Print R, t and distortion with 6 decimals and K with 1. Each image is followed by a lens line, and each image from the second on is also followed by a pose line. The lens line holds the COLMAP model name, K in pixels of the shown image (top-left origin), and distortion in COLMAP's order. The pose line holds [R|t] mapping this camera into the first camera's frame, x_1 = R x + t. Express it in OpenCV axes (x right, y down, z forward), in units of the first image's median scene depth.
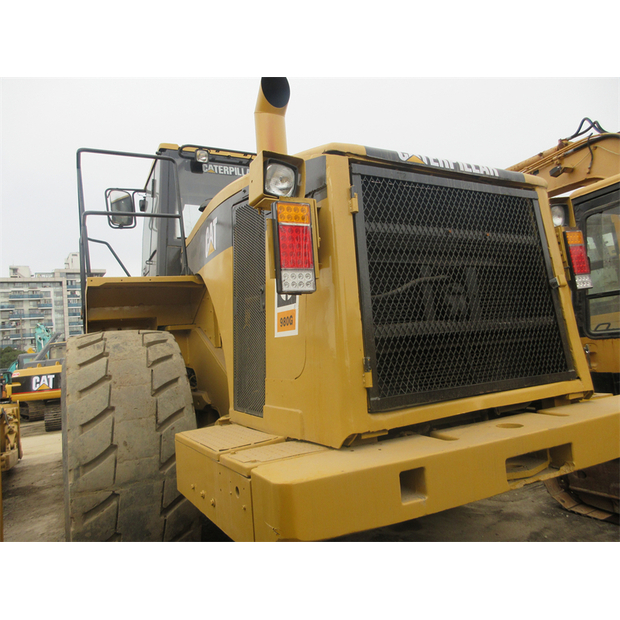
lens RADIAL K [[478.5, 0, 318.4], [0, 478.5, 305.5], [0, 0, 1]] dist [-0.001793, 0.005615]
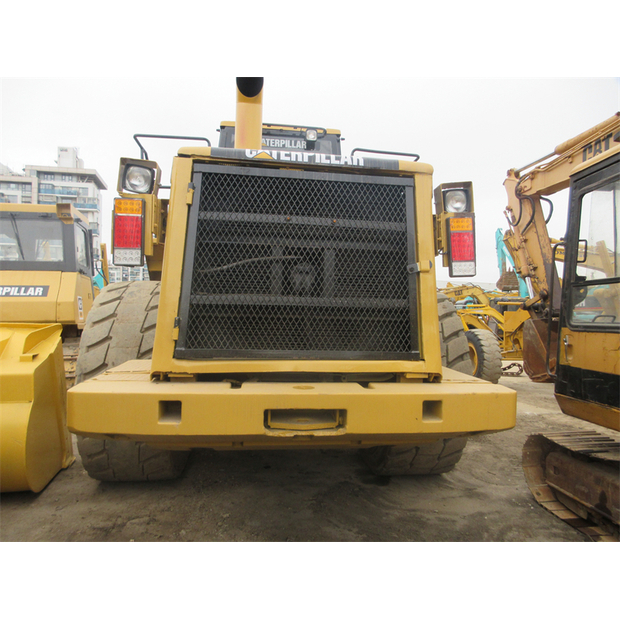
lens RADIAL K [[484.8, 0, 310.0], [0, 484.8, 310.0], [0, 0, 1]] dist [0.003064, 0.003215]
pose [[0.924405, 0.099158, -0.368299, 0.710992], [-0.062572, 0.991958, 0.110017, -0.062404], [0.376246, -0.078655, 0.923175, -0.074883]]
